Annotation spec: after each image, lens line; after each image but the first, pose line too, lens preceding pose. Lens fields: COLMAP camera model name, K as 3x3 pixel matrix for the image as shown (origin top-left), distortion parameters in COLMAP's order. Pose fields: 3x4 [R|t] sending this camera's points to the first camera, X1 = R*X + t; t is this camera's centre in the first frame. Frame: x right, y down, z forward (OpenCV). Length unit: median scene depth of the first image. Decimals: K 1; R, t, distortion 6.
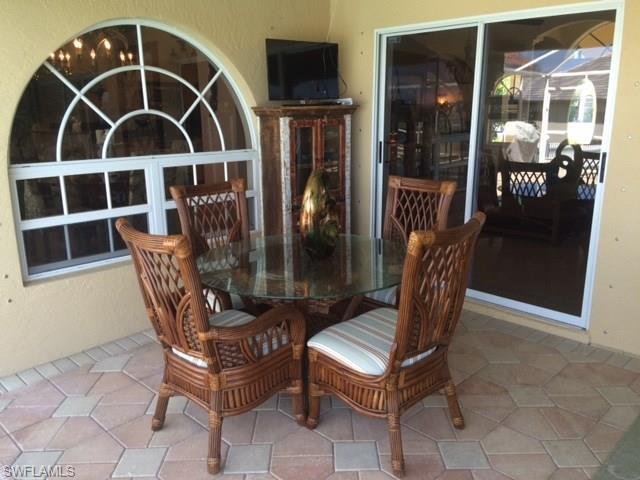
lens RADIAL K [[543.9, 0, 320.0], [0, 543.9, 240.0], [0, 0, 1]] dist [0.141838, -0.210161]
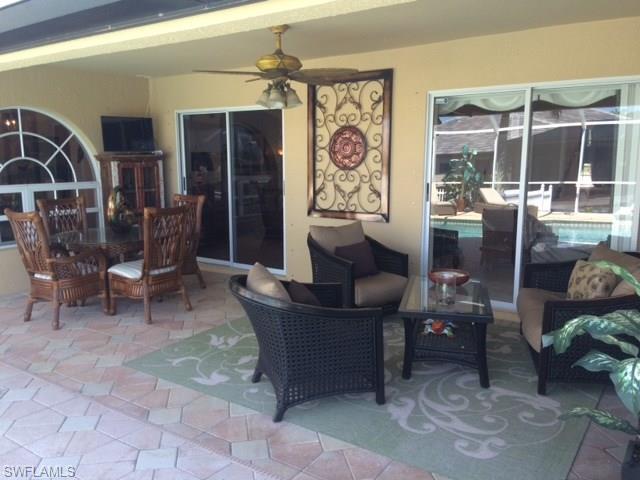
lens RADIAL K [[543.9, 0, 320.0], [0, 543.9, 240.0], [0, 0, 1]] dist [0.141838, -0.210161]
pose [[0.984760, -0.026203, 0.171933, 0.262676], [0.041018, 0.995689, -0.083189, 0.182901], [-0.169012, 0.088974, 0.981590, -0.749270]]
